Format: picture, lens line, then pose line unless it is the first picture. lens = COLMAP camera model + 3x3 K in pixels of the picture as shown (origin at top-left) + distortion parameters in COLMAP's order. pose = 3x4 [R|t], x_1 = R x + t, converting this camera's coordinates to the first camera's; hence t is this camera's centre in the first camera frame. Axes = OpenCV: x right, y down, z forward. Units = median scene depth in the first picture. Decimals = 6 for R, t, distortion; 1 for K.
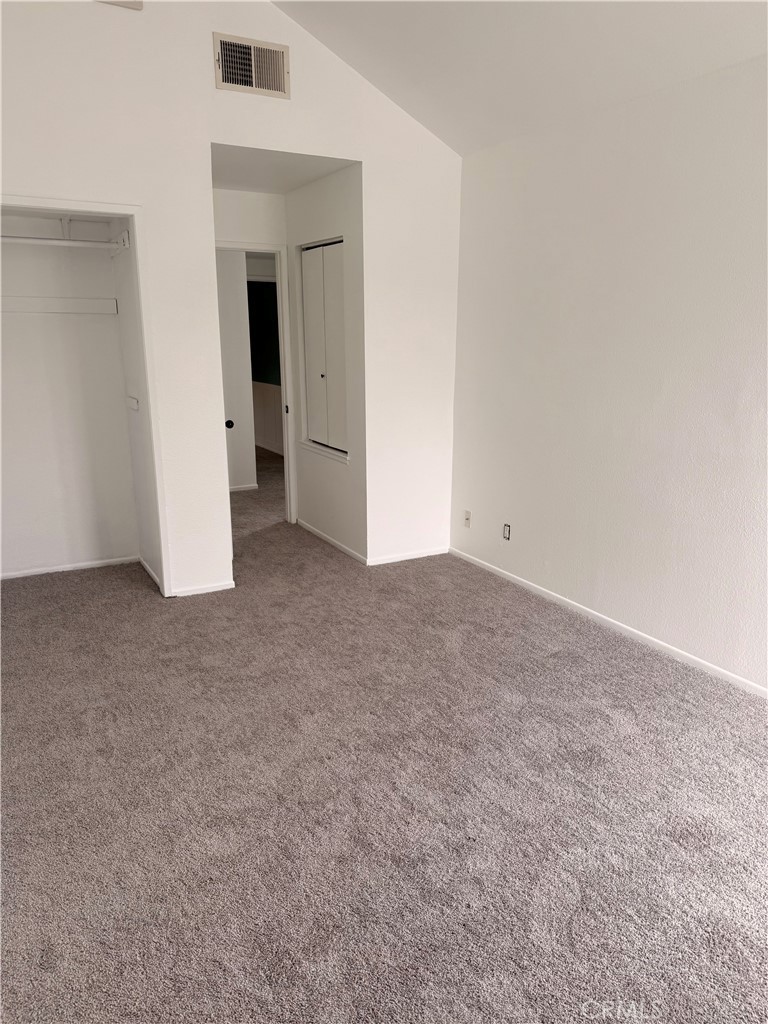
lens RADIAL K [[721.6, 0, 361.6], [0, 721.6, 520.3], [0, 0, 1]] dist [0.071417, -0.077500]
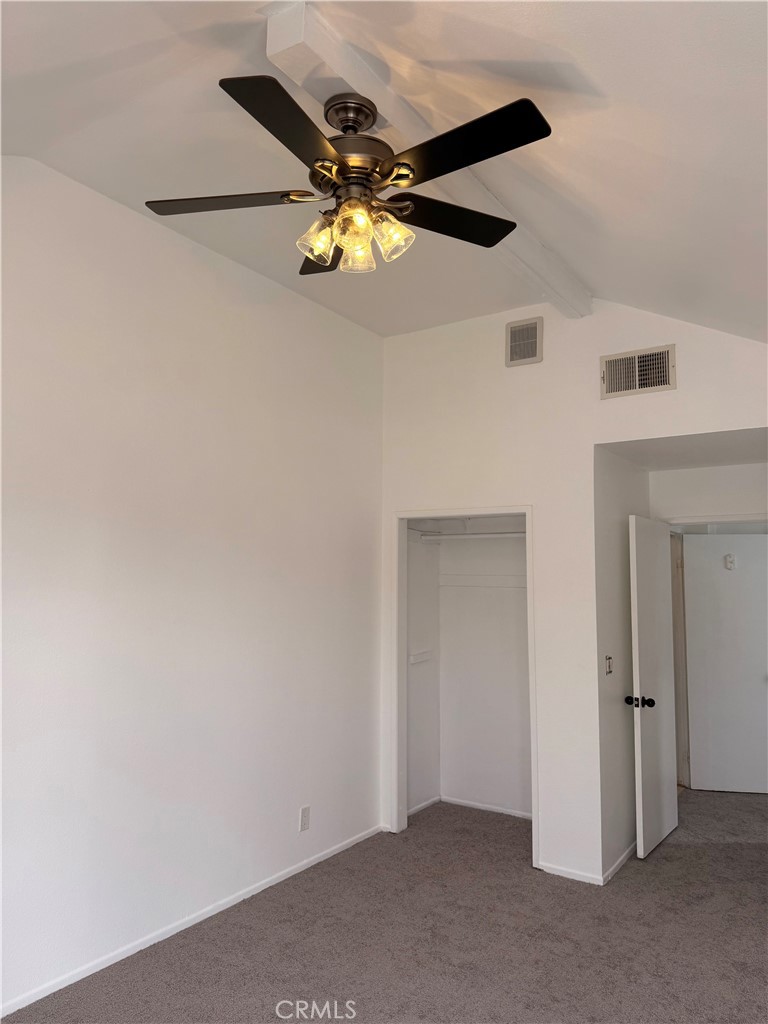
lens RADIAL K [[721.6, 0, 387.9], [0, 721.6, 523.0], [0, 0, 1]] dist [0.071417, -0.077500]
pose [[0.468970, -0.068256, -0.880572, 0.599239], [-0.226220, 0.954468, -0.194463, -0.112888], [0.853751, 0.290400, 0.432176, 0.281822]]
